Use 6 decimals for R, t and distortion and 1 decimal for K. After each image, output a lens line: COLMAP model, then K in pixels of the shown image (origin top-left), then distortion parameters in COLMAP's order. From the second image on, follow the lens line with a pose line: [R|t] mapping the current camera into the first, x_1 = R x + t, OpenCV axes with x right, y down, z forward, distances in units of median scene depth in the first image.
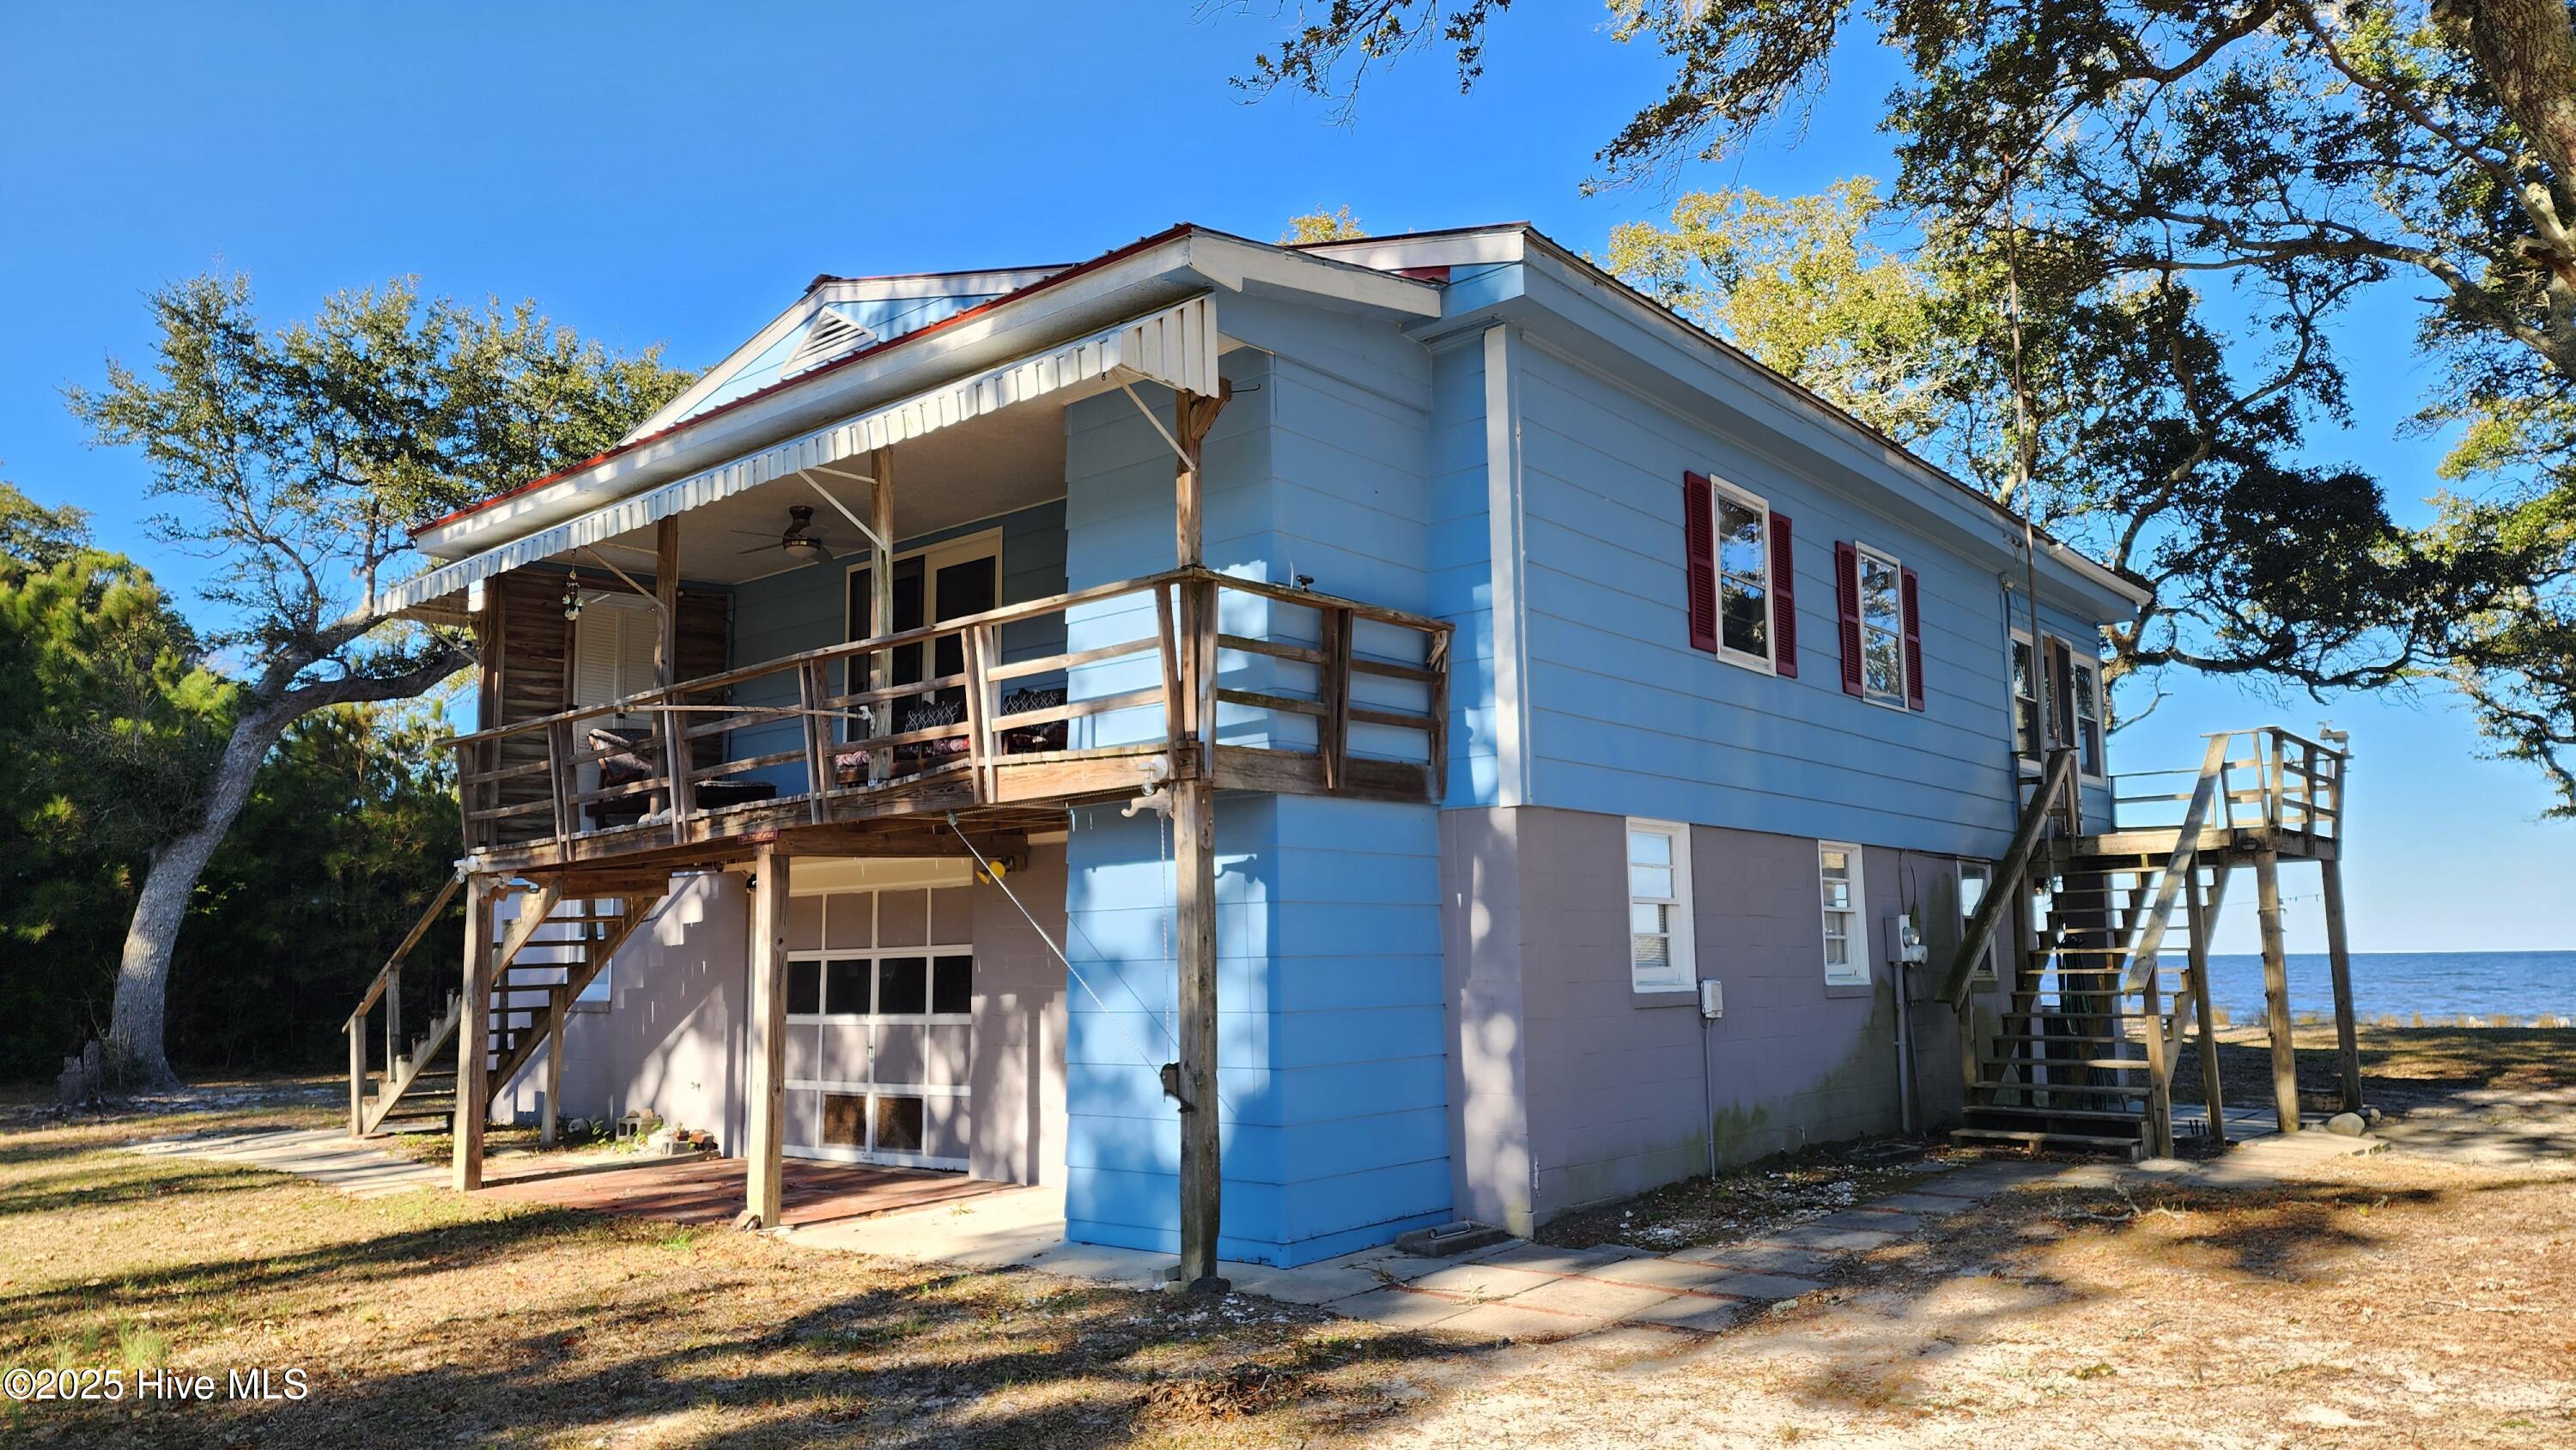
lens RADIAL K [[1875.4, 0, 1288.0], [0, 1875.4, 725.0], [0, 0, 1]] dist [0.167111, -0.000710]
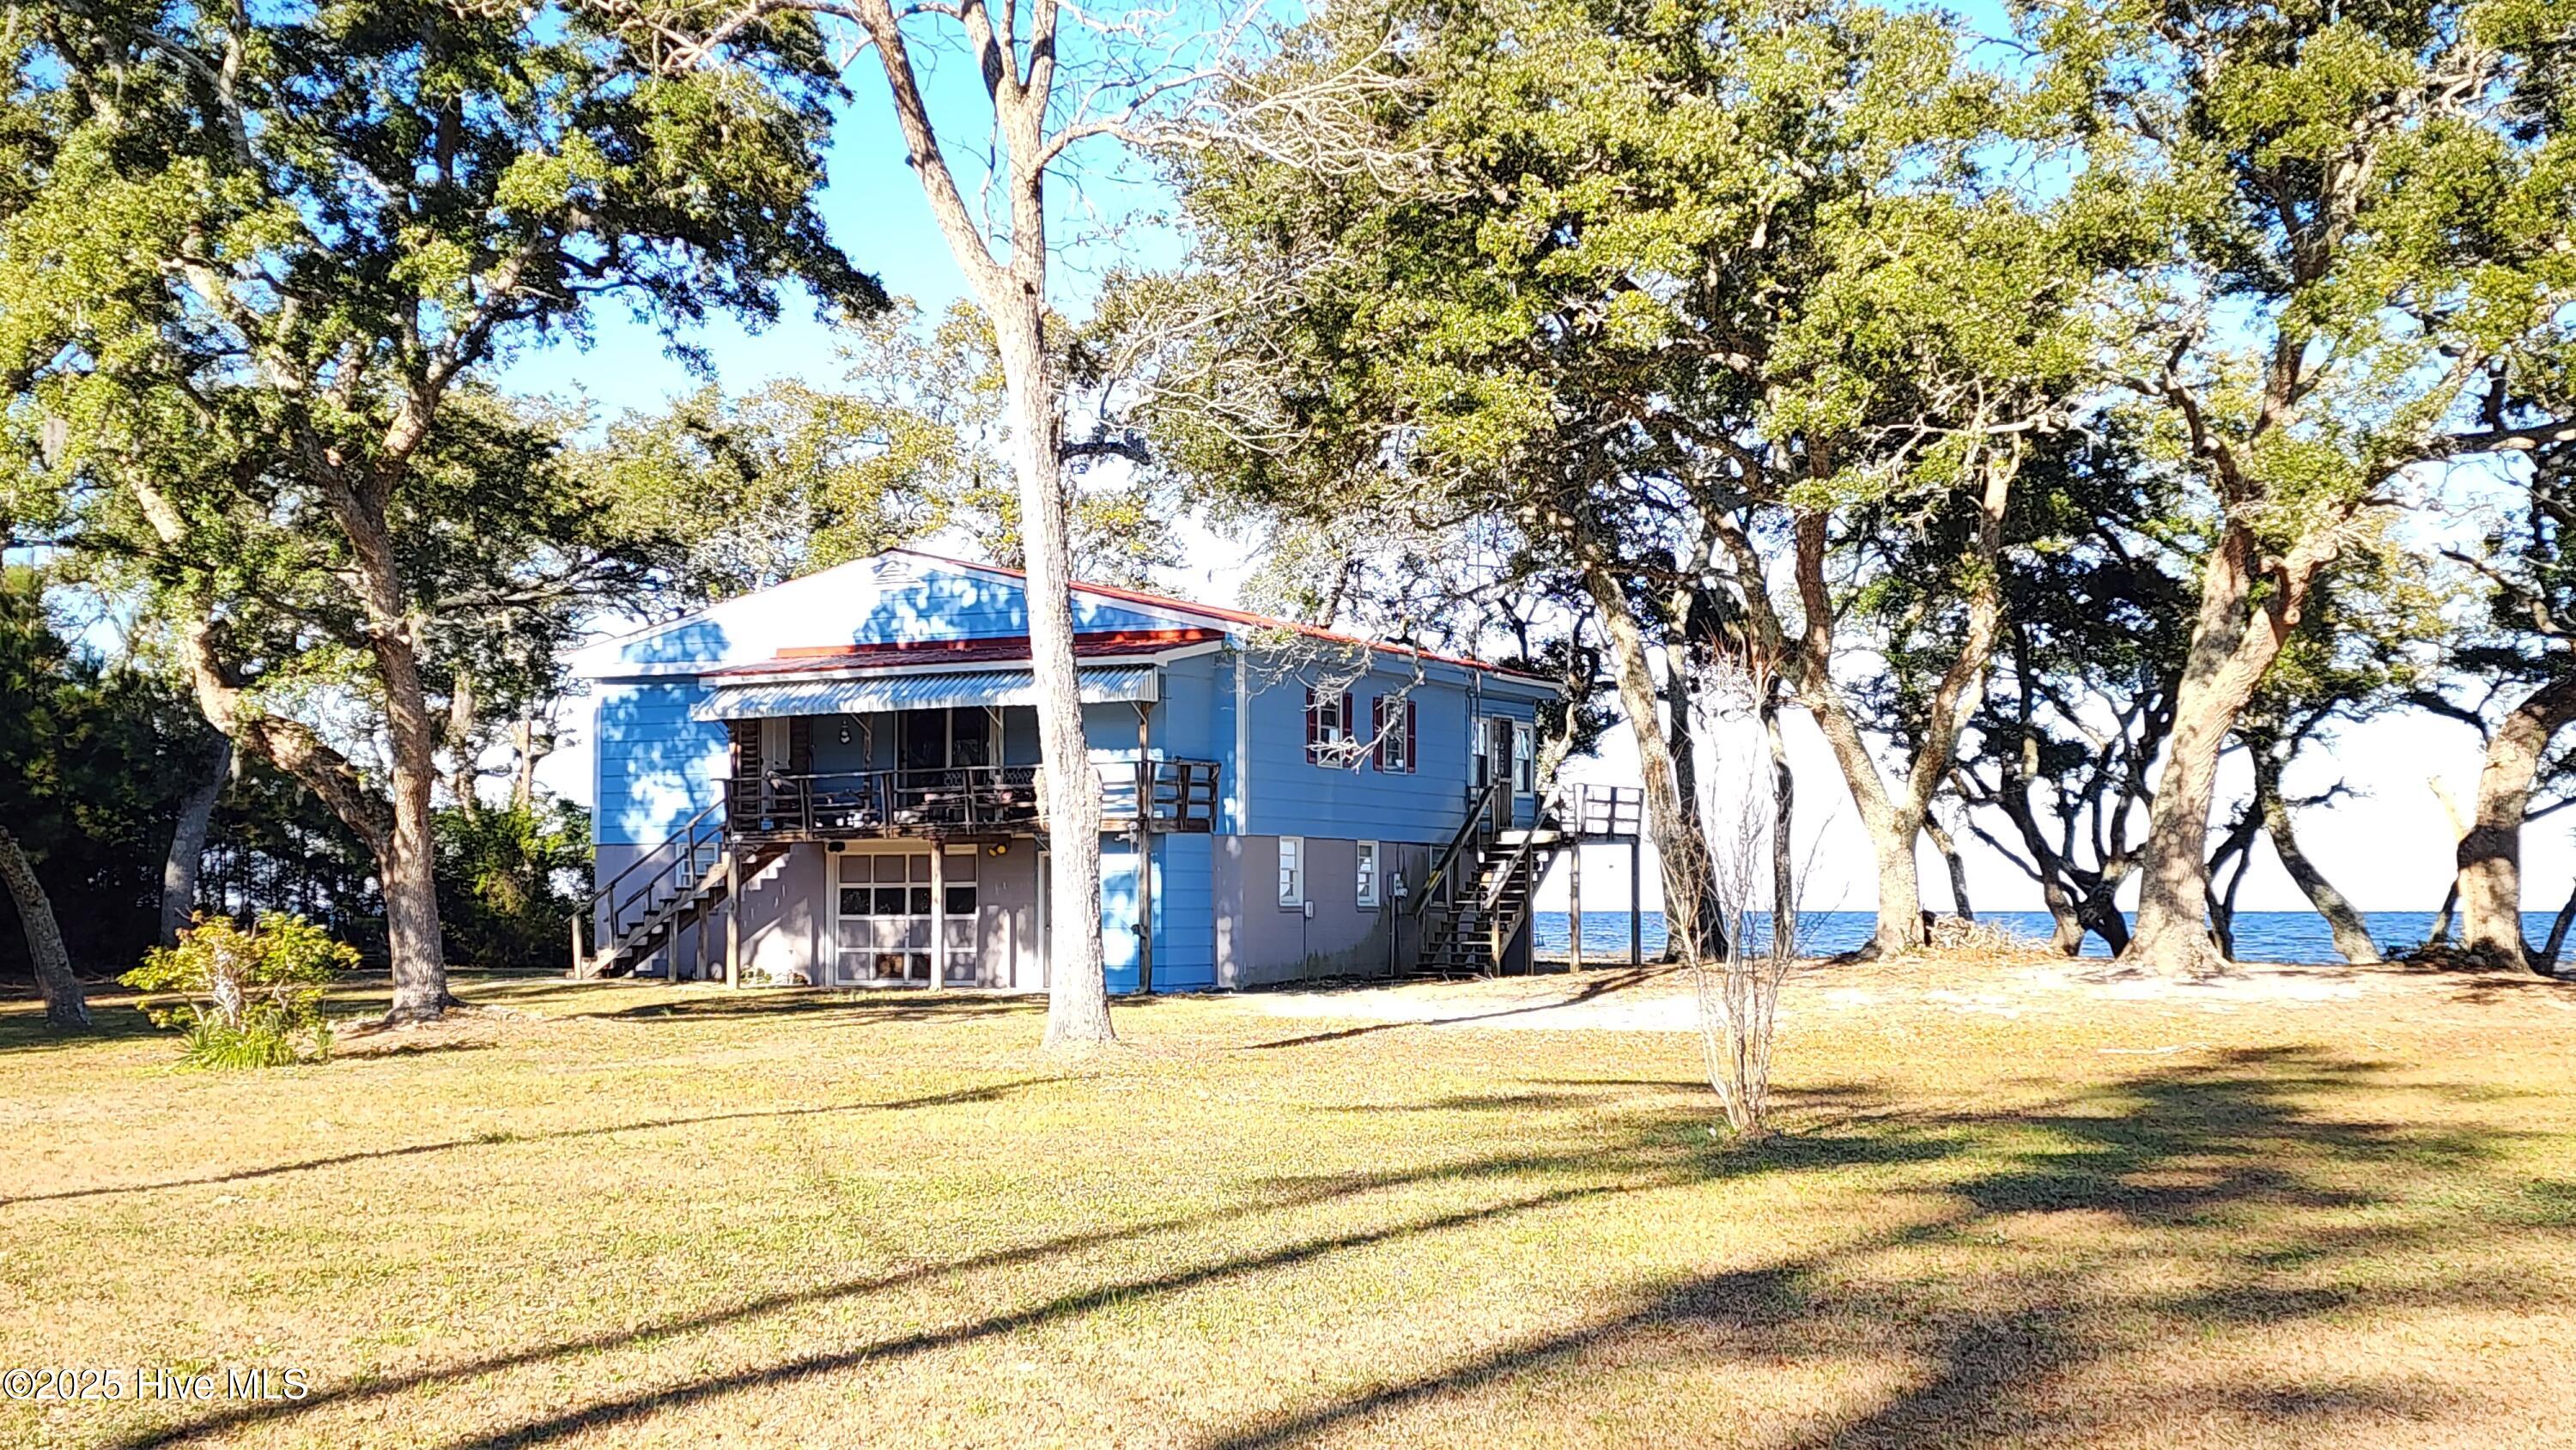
lens RADIAL K [[3582.5, 0, 1288.0], [0, 3582.5, 725.0], [0, 0, 1]] dist [0.176925, -0.016364]
pose [[0.976063, 0.025423, 0.215997, -0.653194], [-0.039630, 0.997307, 0.061703, -0.304378], [-0.213846, -0.068786, 0.974442, -2.818366]]
